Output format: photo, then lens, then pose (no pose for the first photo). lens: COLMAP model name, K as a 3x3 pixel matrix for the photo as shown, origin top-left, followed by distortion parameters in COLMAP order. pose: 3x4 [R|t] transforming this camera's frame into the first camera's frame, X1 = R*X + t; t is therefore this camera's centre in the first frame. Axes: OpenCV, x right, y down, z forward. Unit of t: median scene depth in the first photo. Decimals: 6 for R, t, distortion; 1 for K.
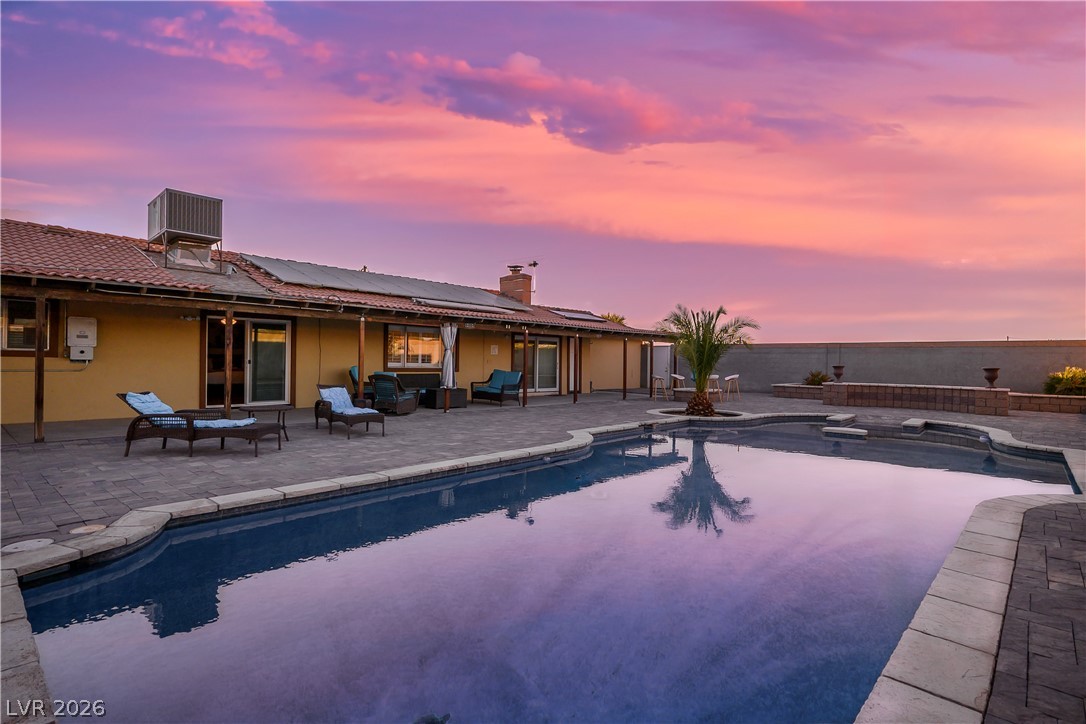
lens RADIAL K [[544.5, 0, 559.6], [0, 544.5, 352.1], [0, 0, 1]] dist [-0.003390, 0.001541]
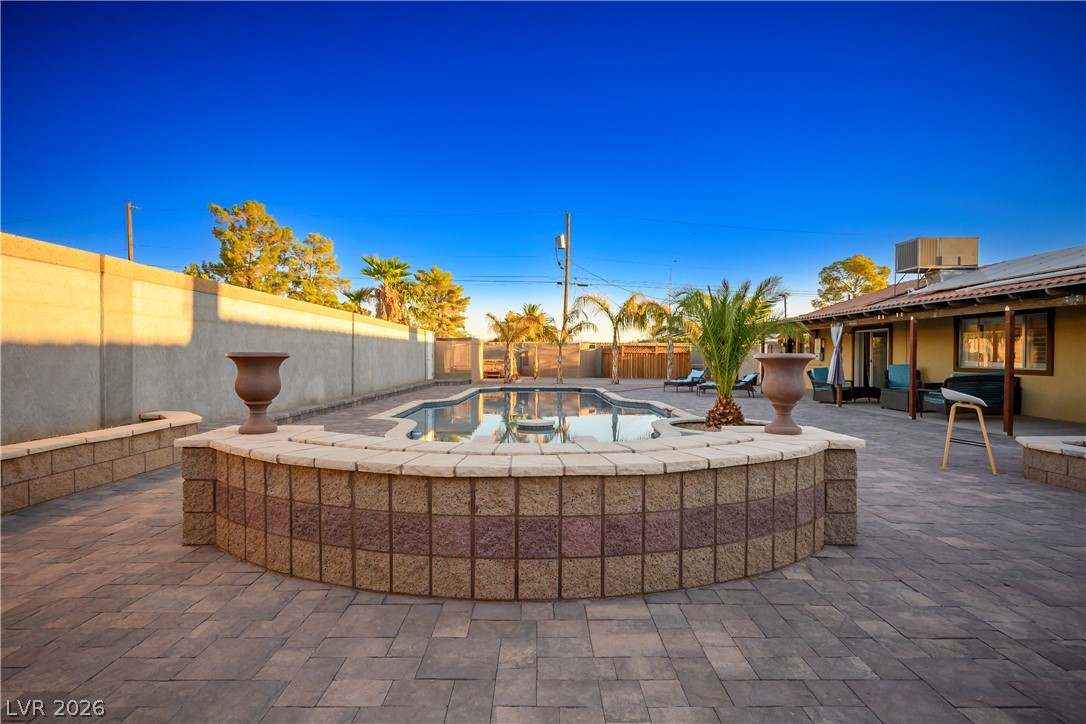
lens RADIAL K [[544.5, 0, 538.6], [0, 544.5, 365.1], [0, 0, 1]] dist [-0.003390, 0.001541]
pose [[-0.750630, -0.004234, -0.660710, 0.816032], [-0.002224, 0.999990, -0.003882, 0.030309], [0.660719, -0.001445, -0.750632, 1.223023]]
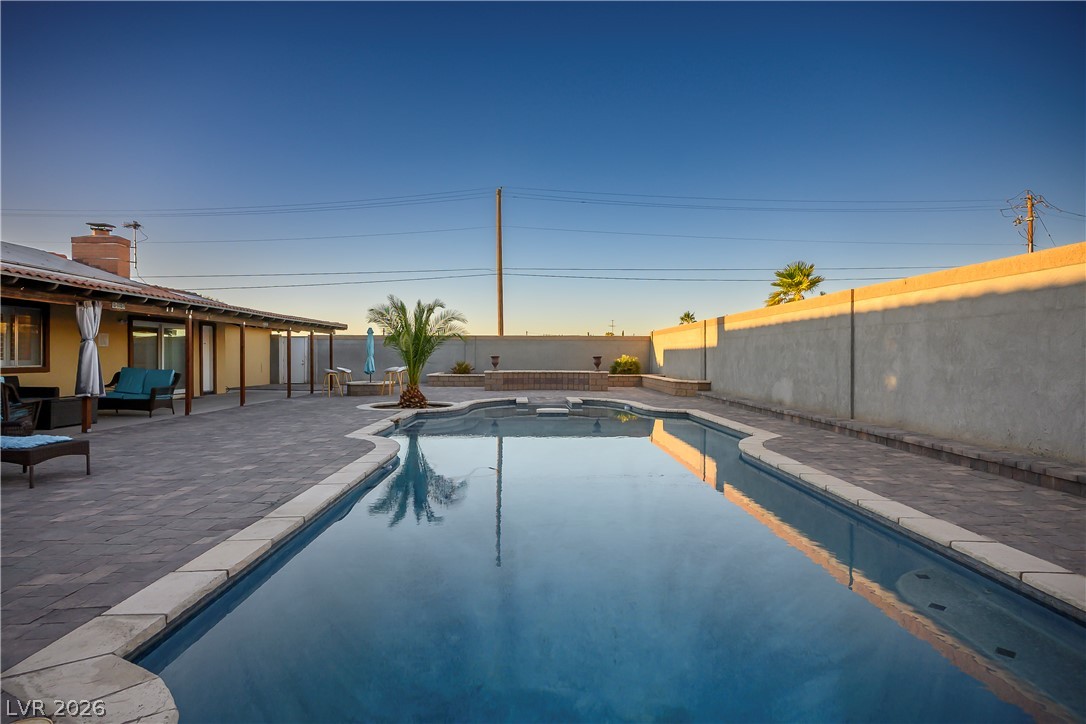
lens RADIAL K [[544.5, 0, 539.7], [0, 544.5, 364.5], [0, 0, 1]] dist [-0.003390, 0.001541]
pose [[0.733242, -0.023308, 0.679568, -0.220157], [-0.003667, 0.999262, 0.038229, -0.001760], [-0.679958, -0.030524, 0.732615, 0.100773]]
